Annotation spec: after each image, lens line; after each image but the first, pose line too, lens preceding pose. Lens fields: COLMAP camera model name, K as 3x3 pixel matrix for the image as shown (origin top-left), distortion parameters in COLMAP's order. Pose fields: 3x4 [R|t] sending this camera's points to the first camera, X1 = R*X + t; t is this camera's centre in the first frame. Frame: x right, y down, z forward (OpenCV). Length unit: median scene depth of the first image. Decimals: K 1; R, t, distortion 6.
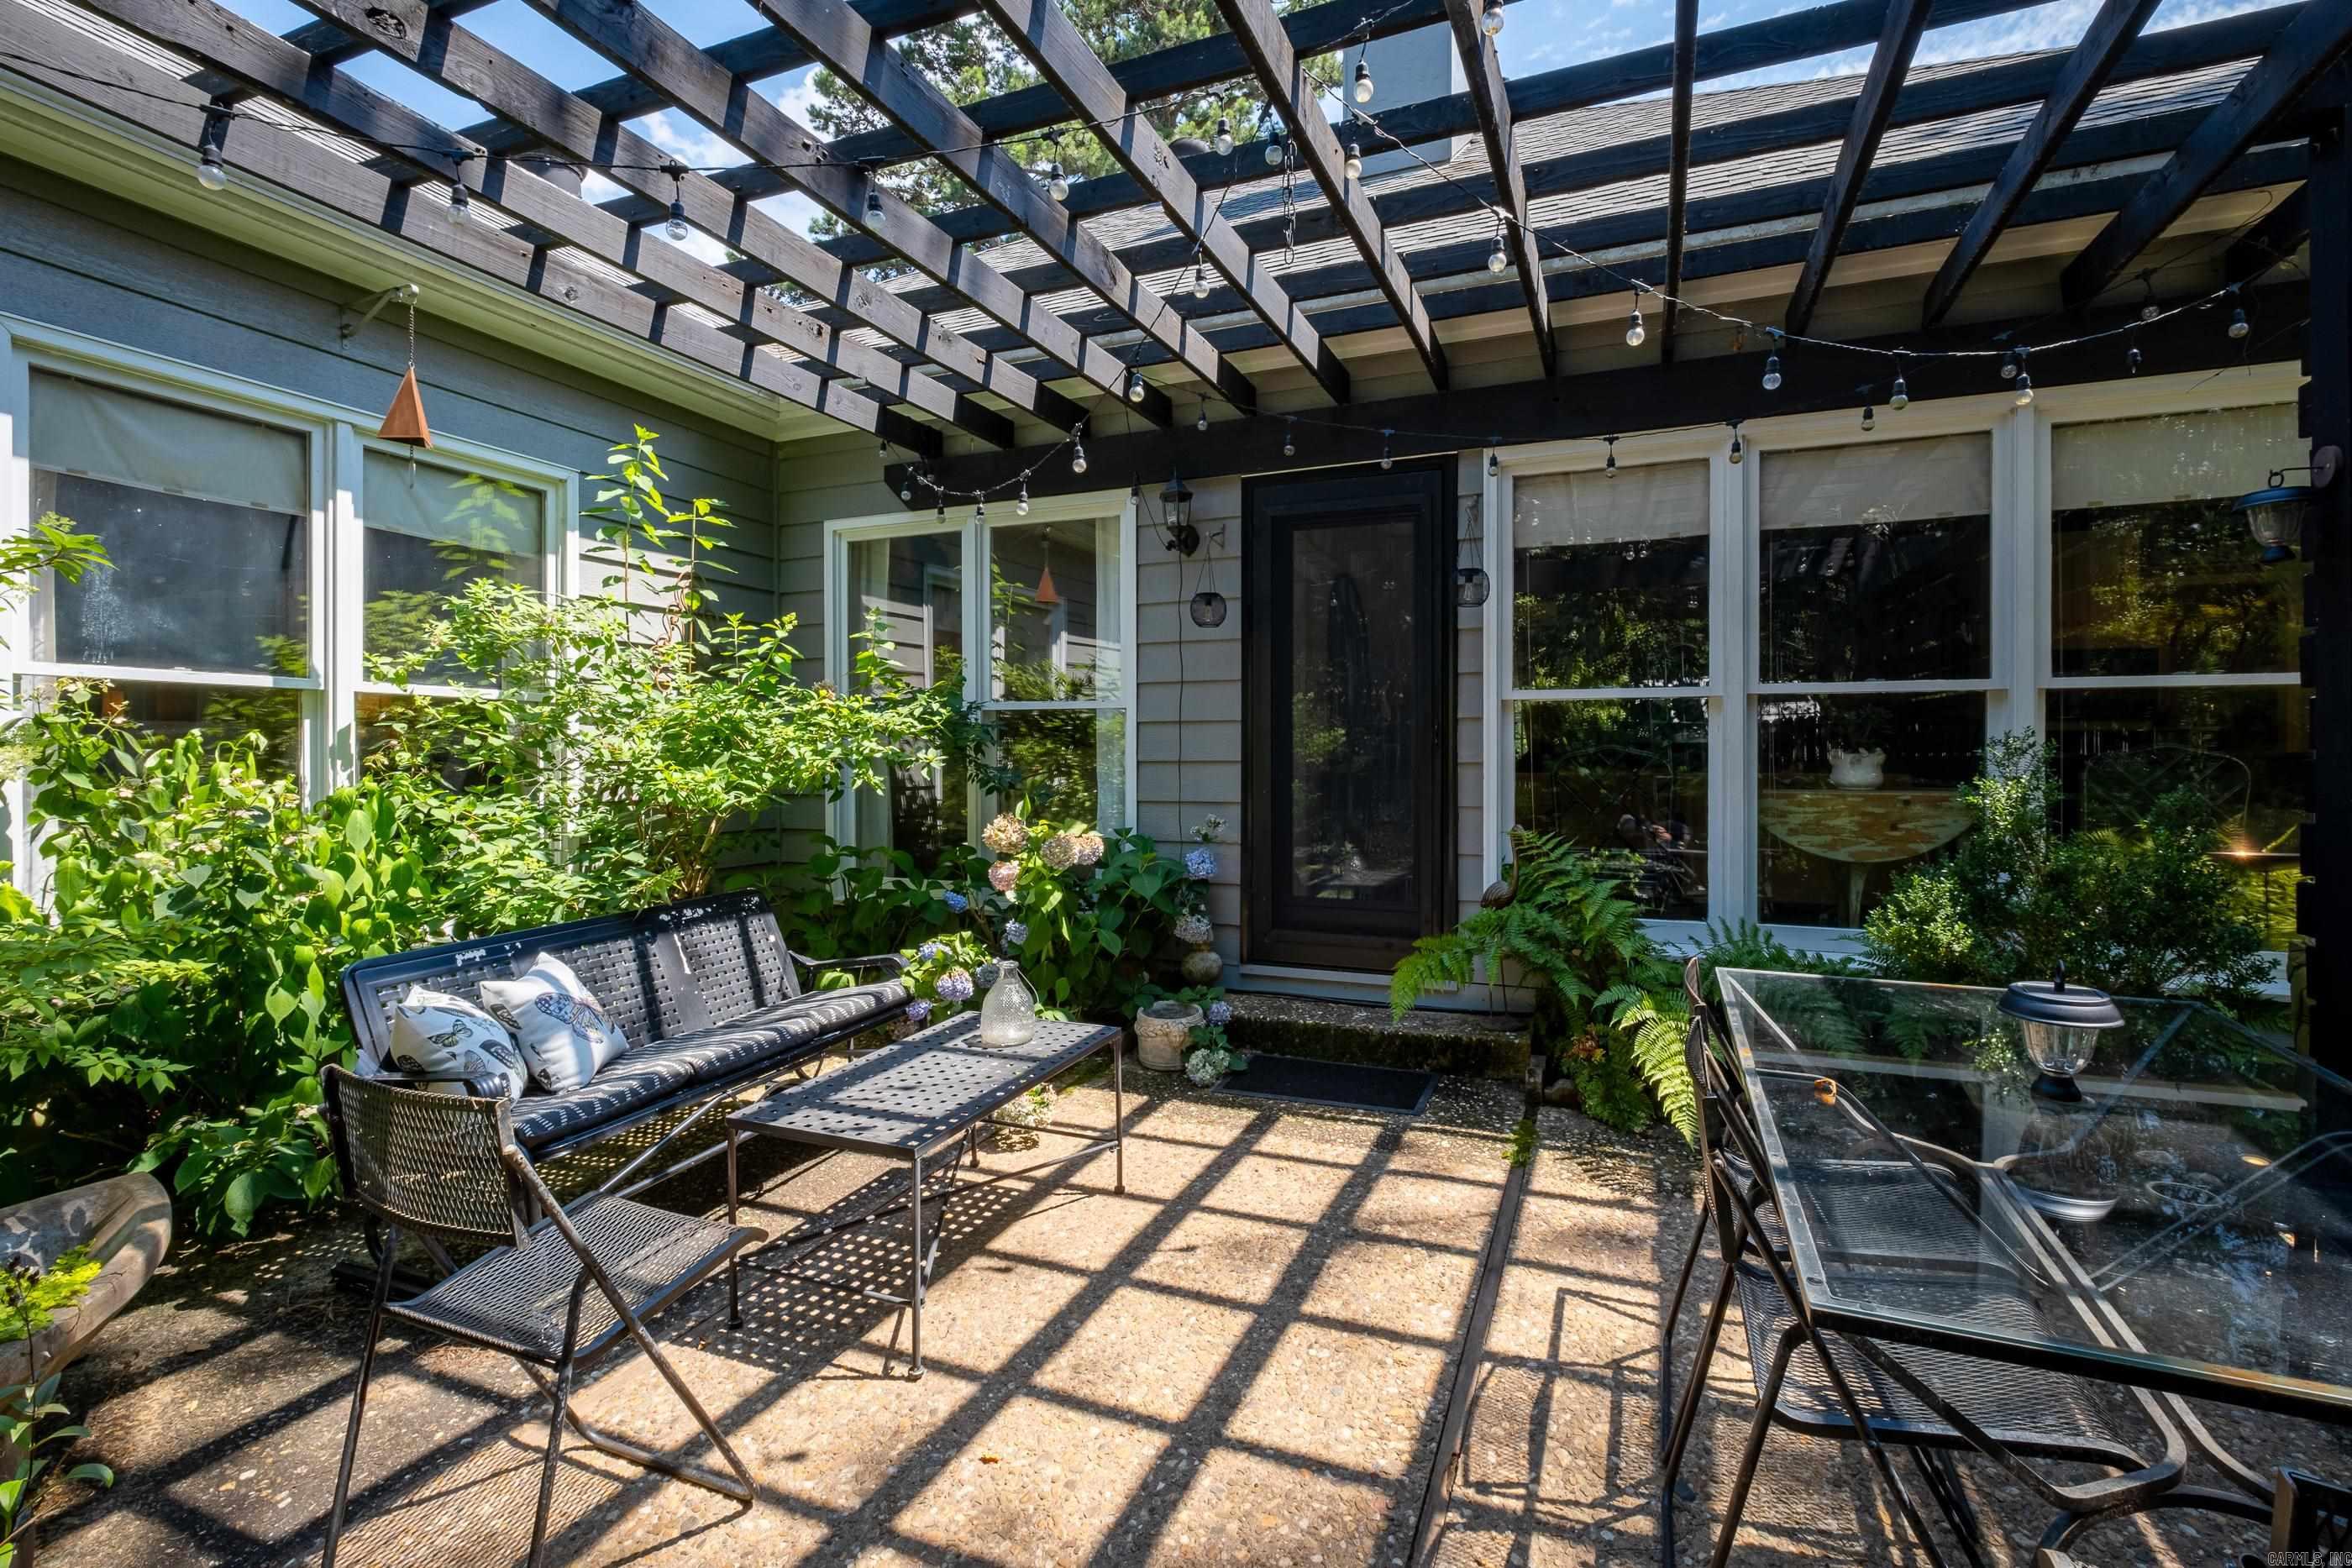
lens RADIAL K [[1068.9, 0, 1169.7], [0, 1068.9, 749.3], [0, 0, 1]] dist [-0.000557, -0.000795]
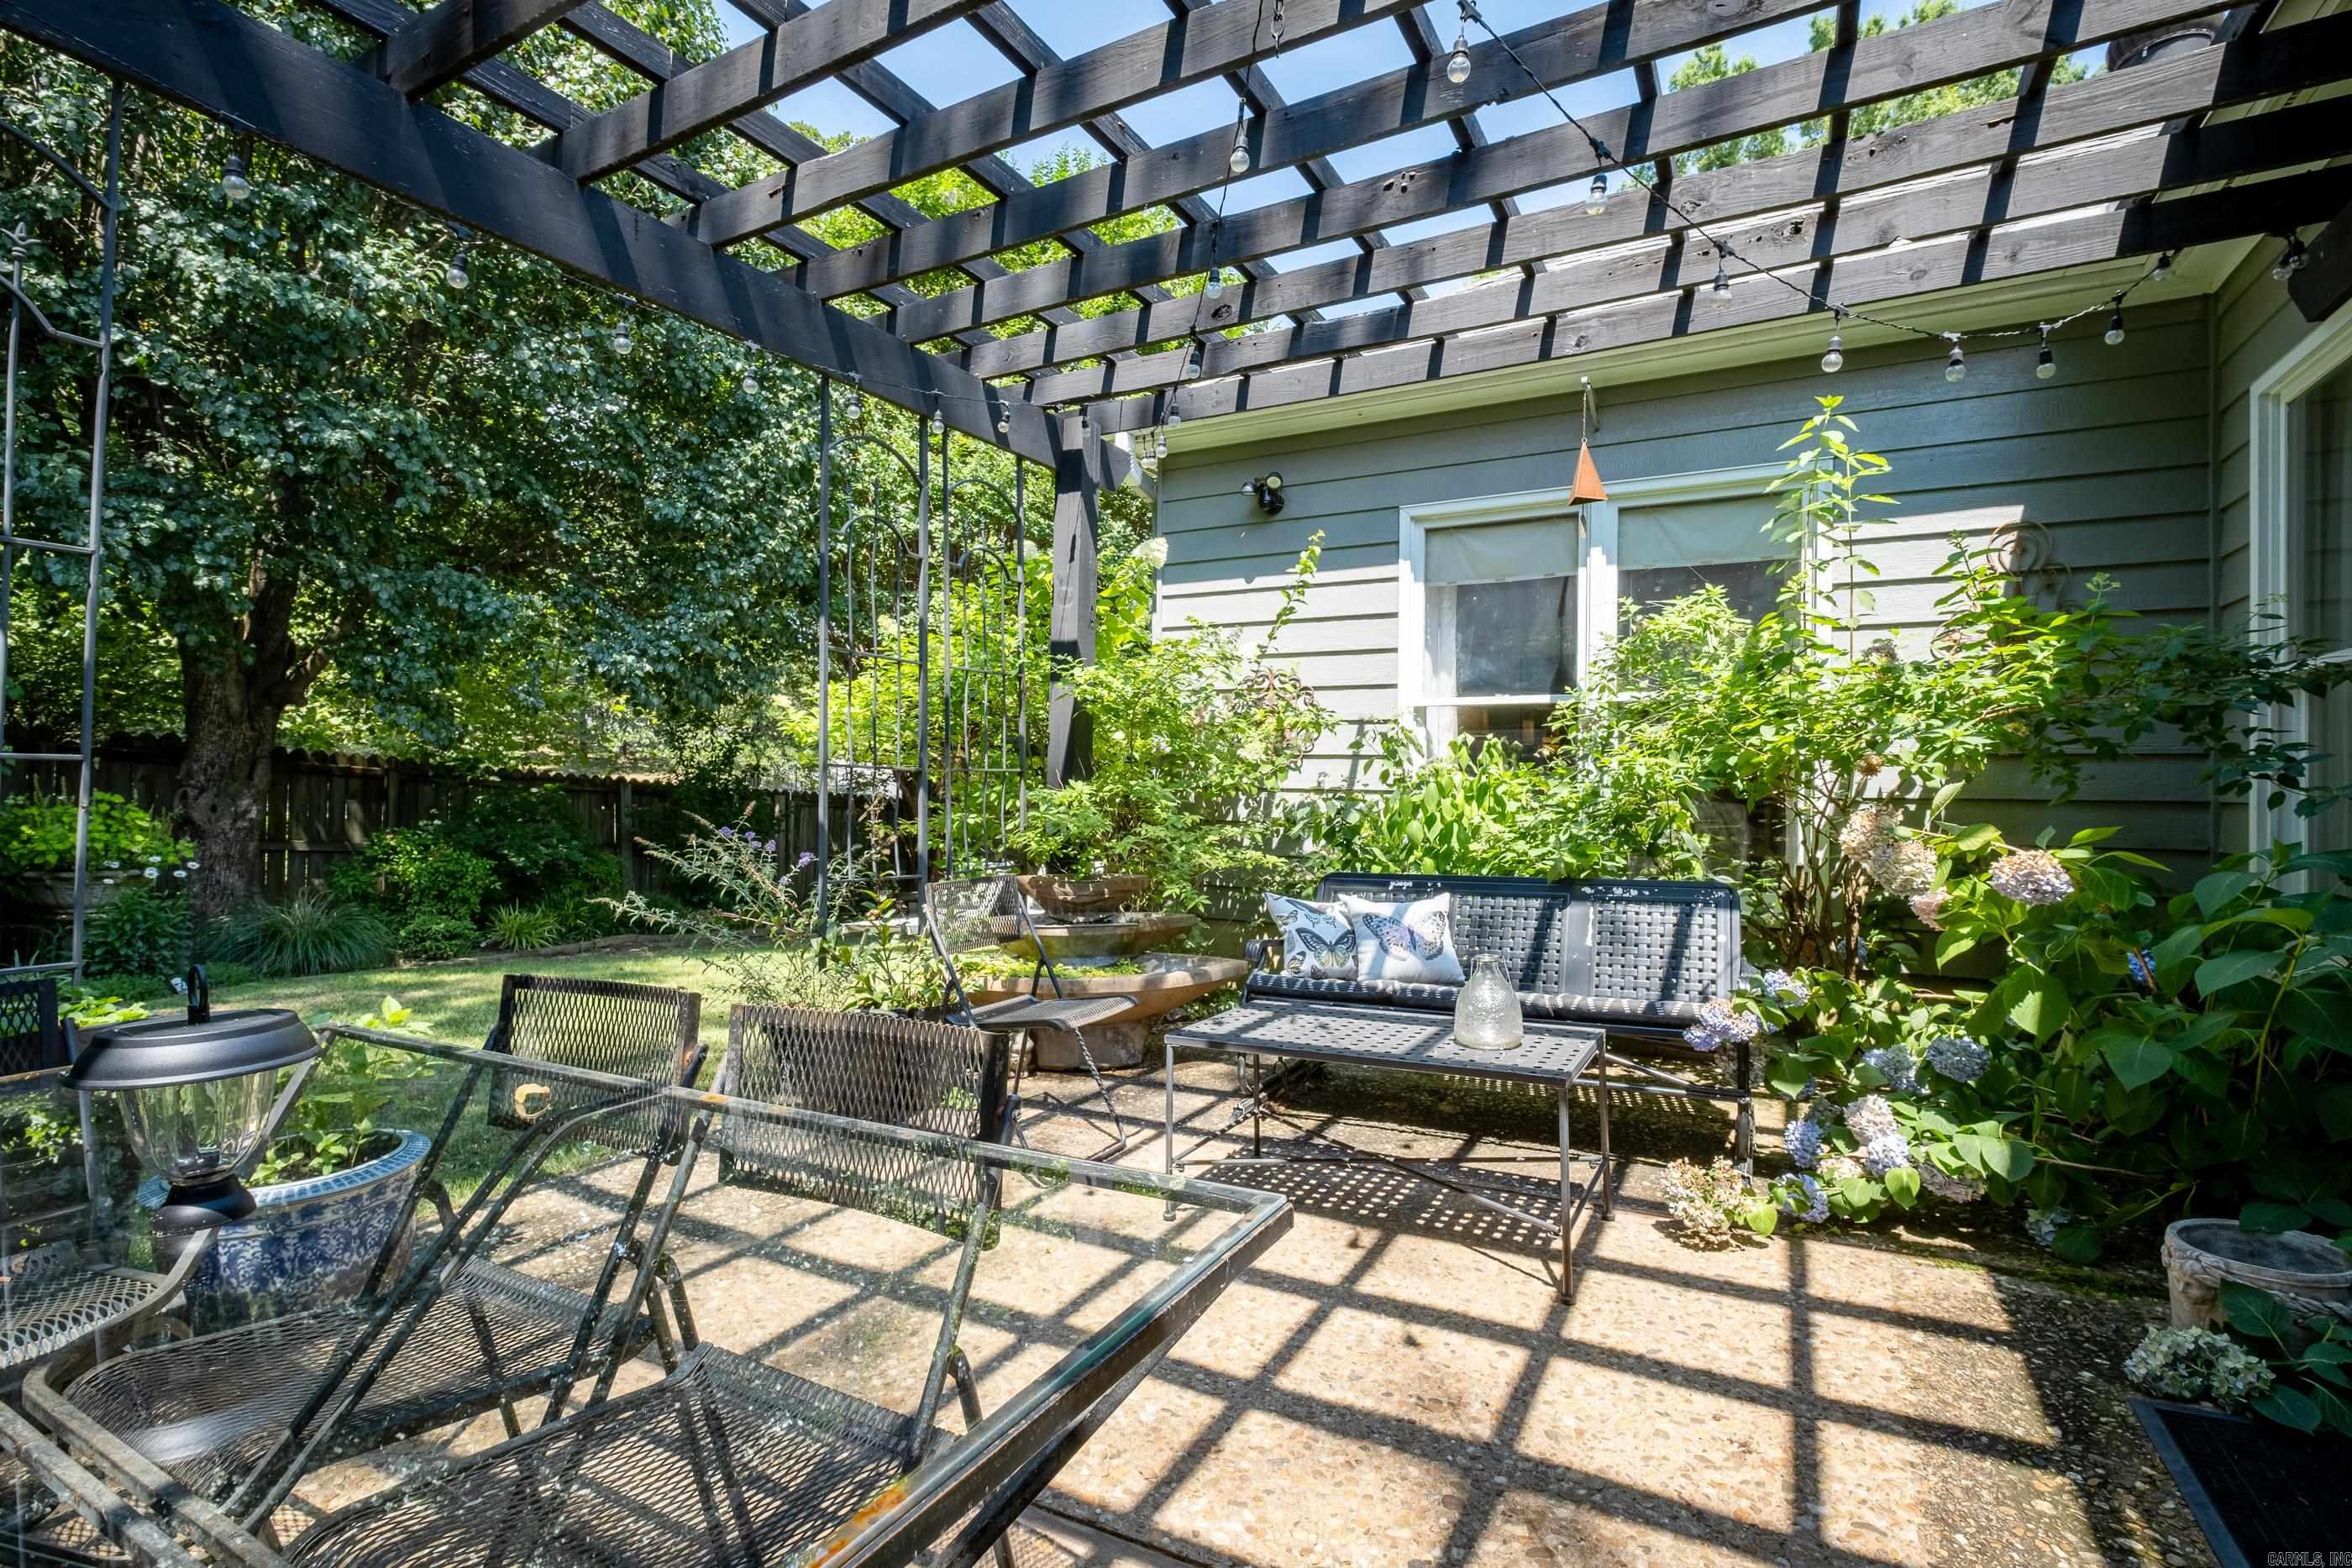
lens RADIAL K [[1044.2, 0, 1176.0], [0, 1044.2, 784.0], [0, 0, 1]] dist [0.000309, -0.000076]
pose [[-0.116298, -0.004971, -0.993202, 0.529450], [0.008274, 0.999948, -0.005974, 0.047553], [0.993180, -0.008913, -0.116251, 0.623970]]
